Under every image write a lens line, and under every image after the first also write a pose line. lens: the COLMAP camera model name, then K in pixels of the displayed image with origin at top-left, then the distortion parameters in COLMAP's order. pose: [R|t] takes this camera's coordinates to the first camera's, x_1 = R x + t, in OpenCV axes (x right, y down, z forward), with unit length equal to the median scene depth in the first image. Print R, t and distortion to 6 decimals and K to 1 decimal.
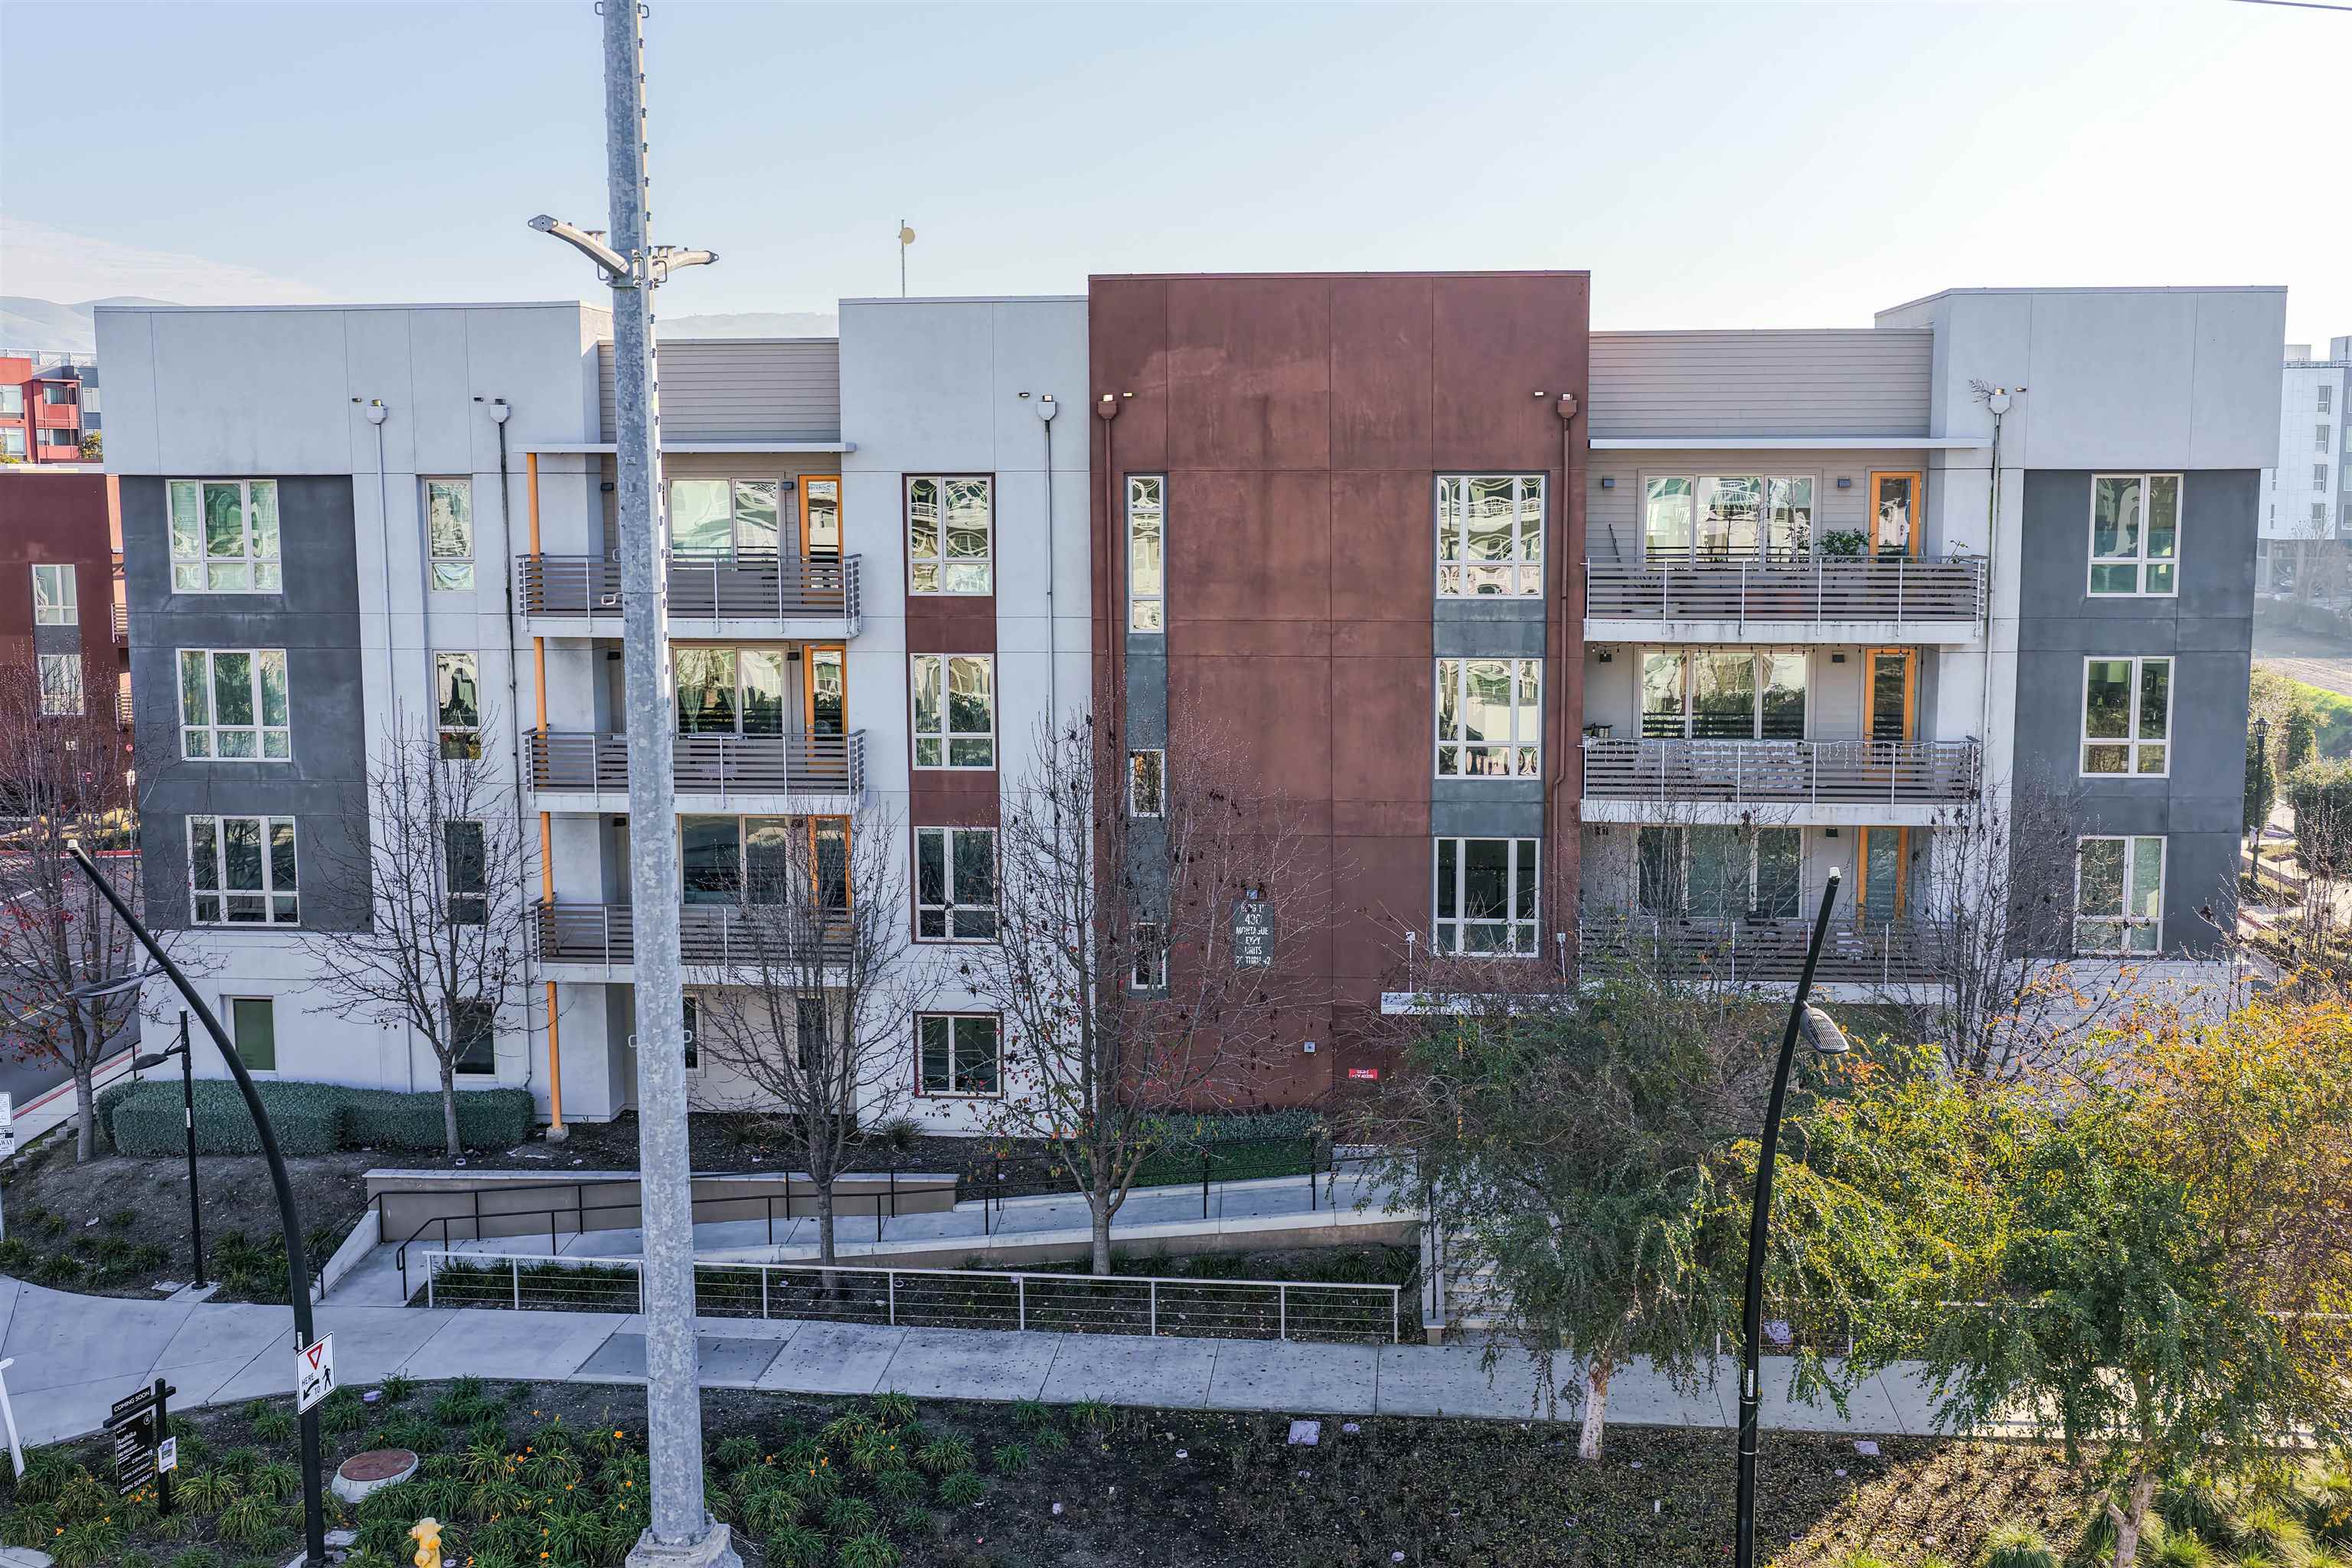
lens RADIAL K [[2067.4, 0, 1189.4], [0, 2067.4, 765.1], [0, 0, 1]] dist [0.004020, 0.014586]
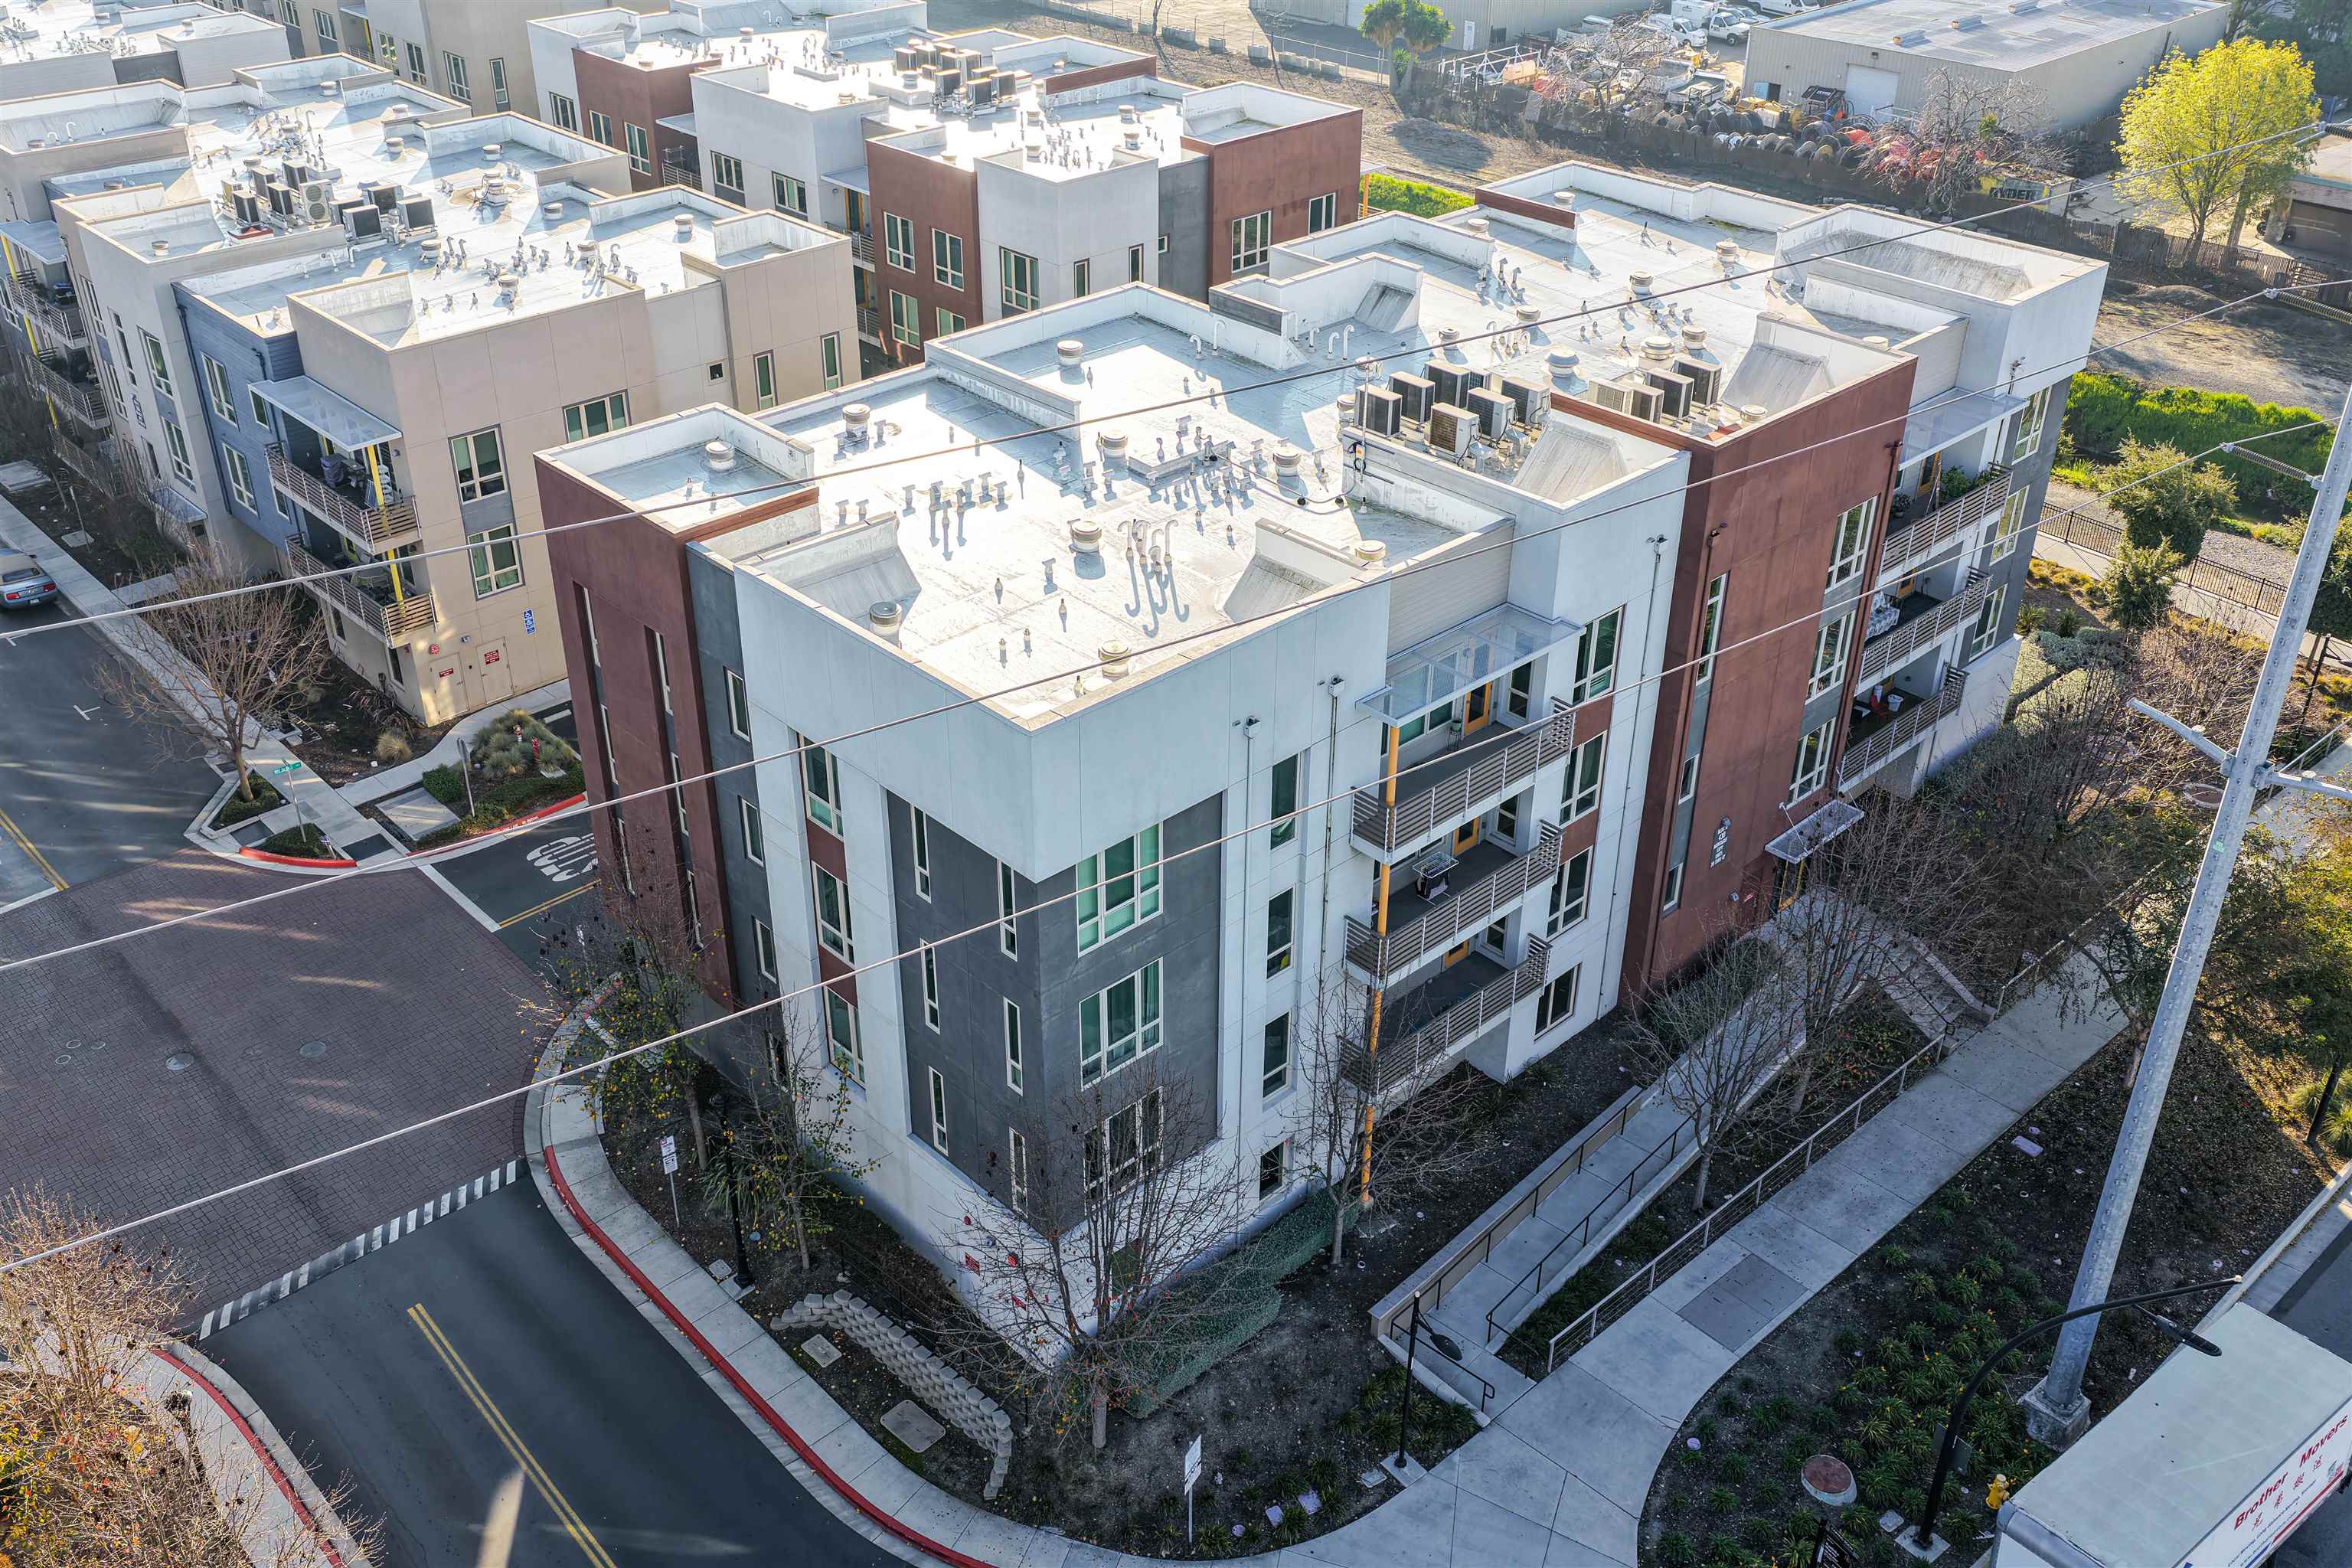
lens RADIAL K [[2067.4, 0, 1156.6], [0, 2067.4, 775.6], [0, 0, 1]] dist [0.004020, 0.014586]
pose [[0.676262, -0.383406, 0.629022, -1.132075], [0.102545, 0.894565, 0.435016, -0.632602], [-0.729489, -0.229682, 0.644276, 0.386975]]
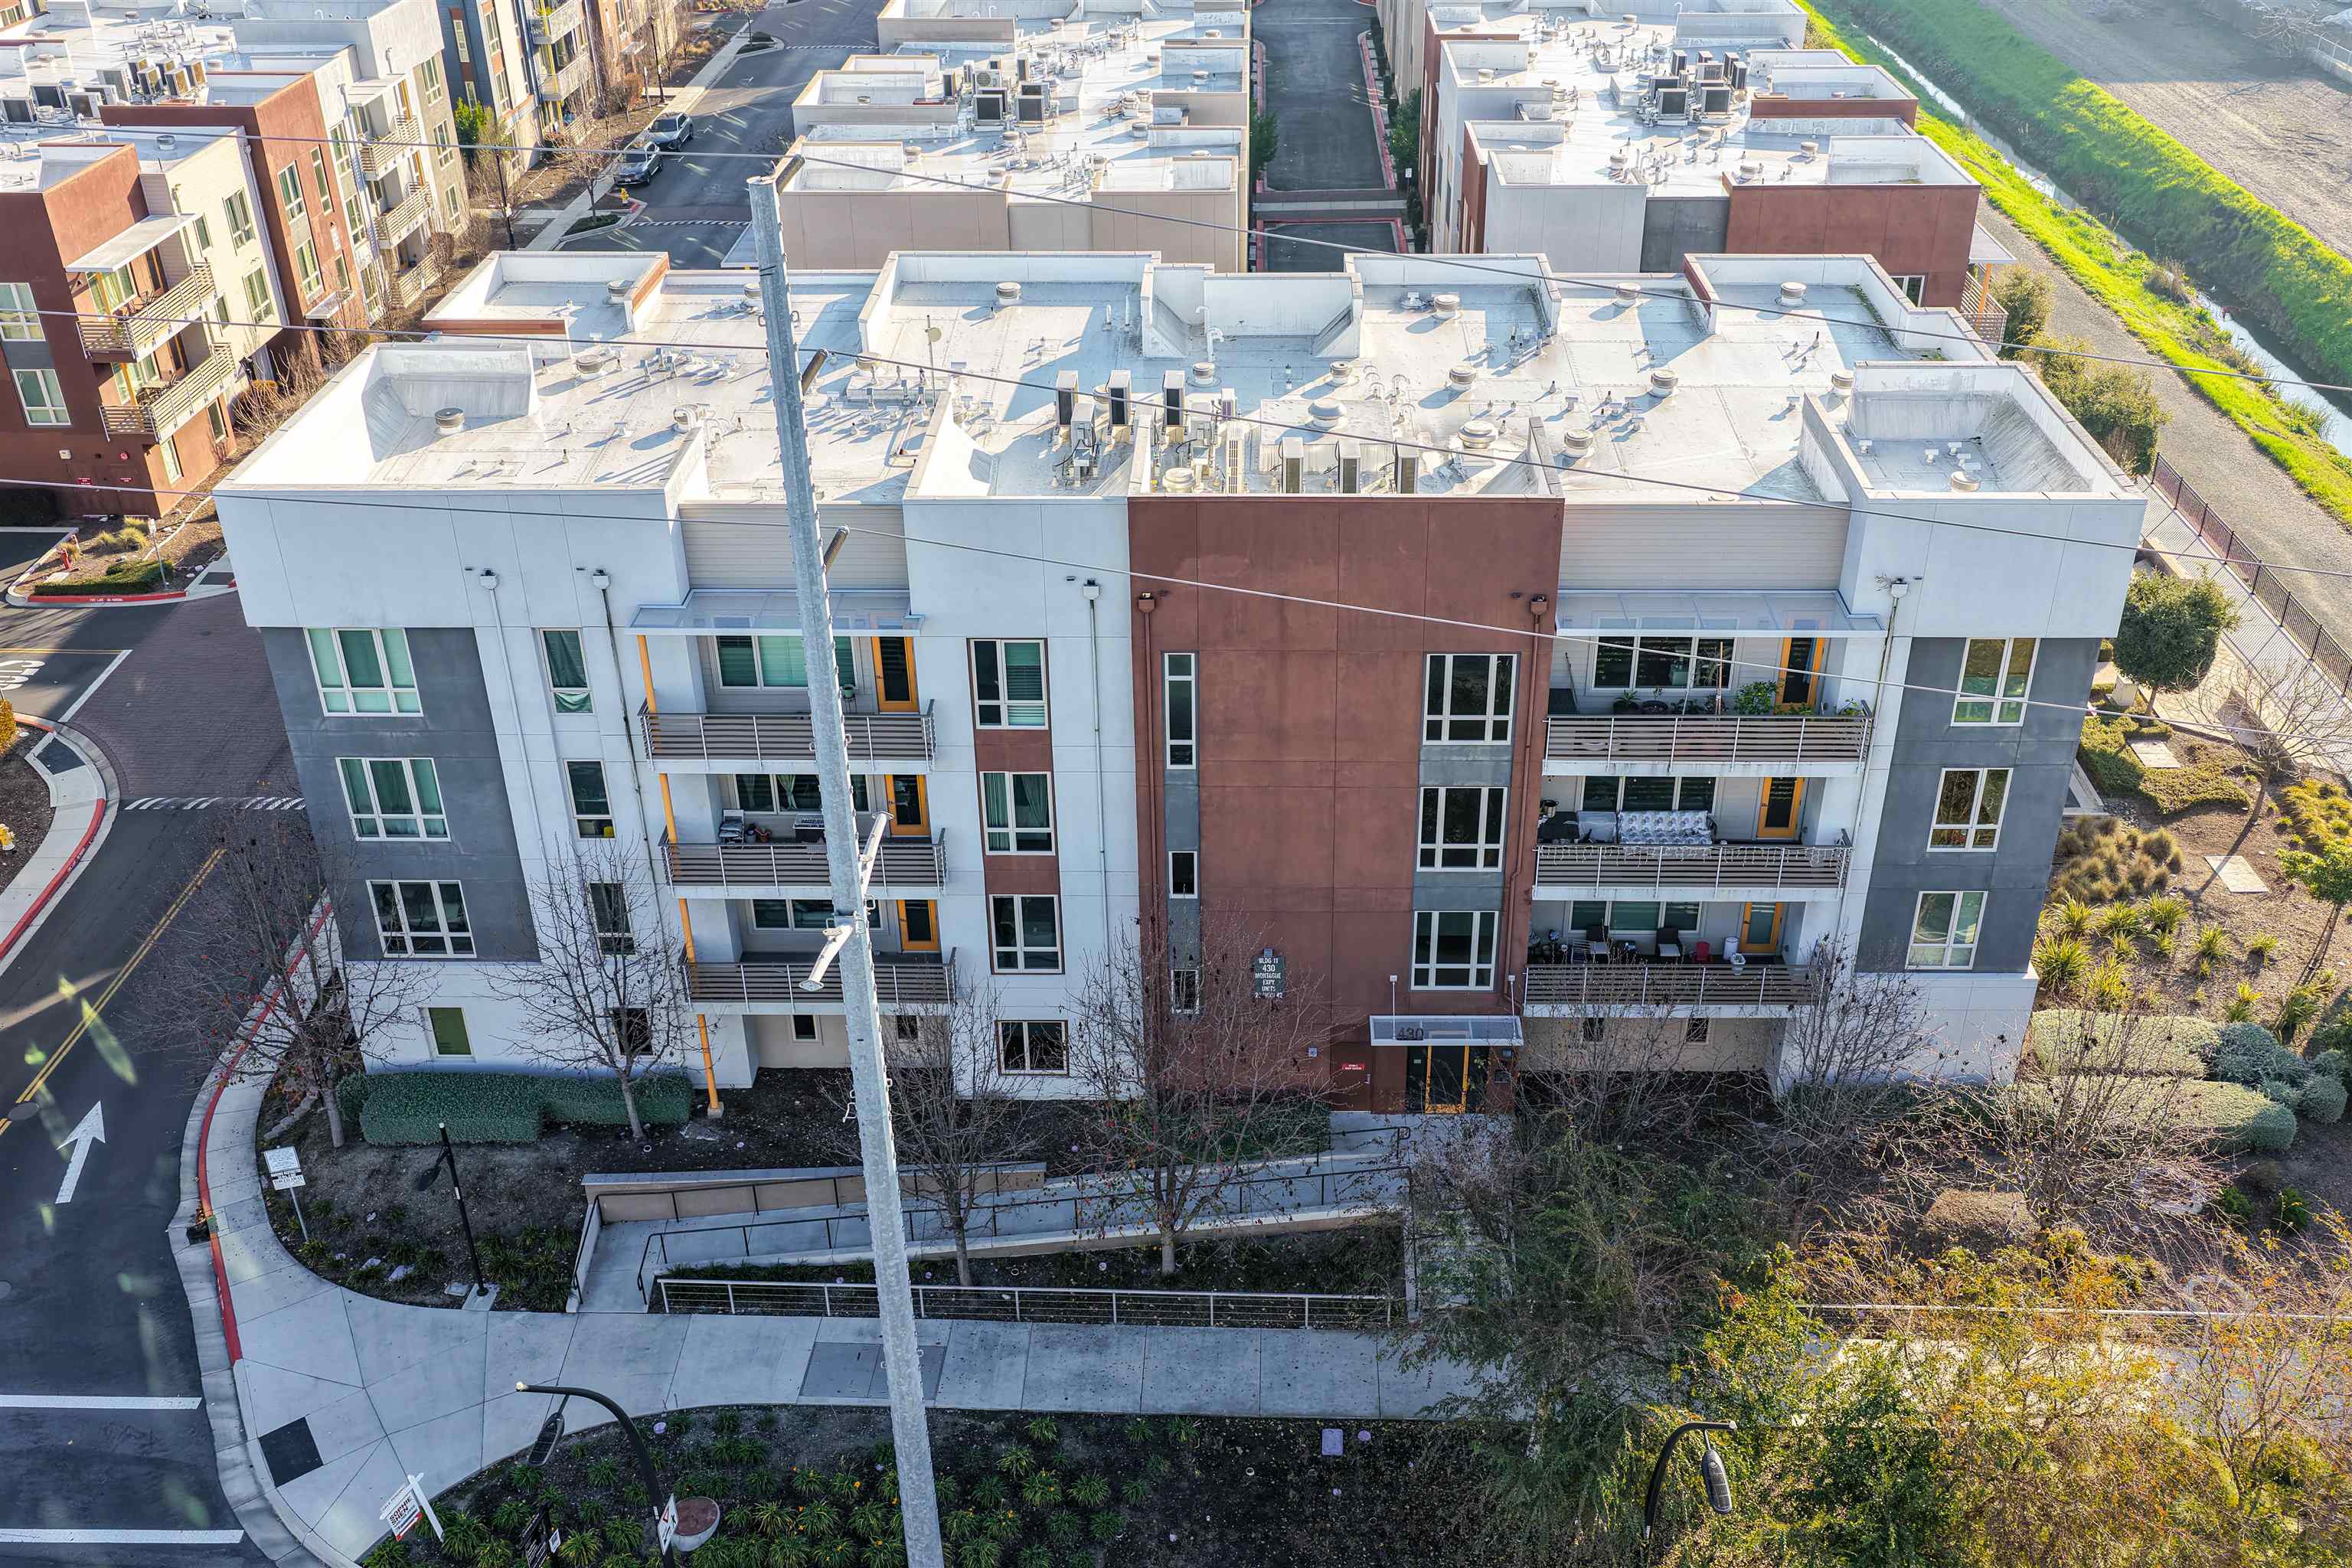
lens RADIAL K [[2067.4, 0, 1182.0], [0, 2067.4, 773.9], [0, 0, 1]] dist [0.004020, 0.014586]
pose [[0.997952, -0.041069, 0.049037, -0.080060], [0.018636, 0.920073, 0.391302, -0.535947], [-0.061189, -0.389587, 0.918955, -0.106352]]
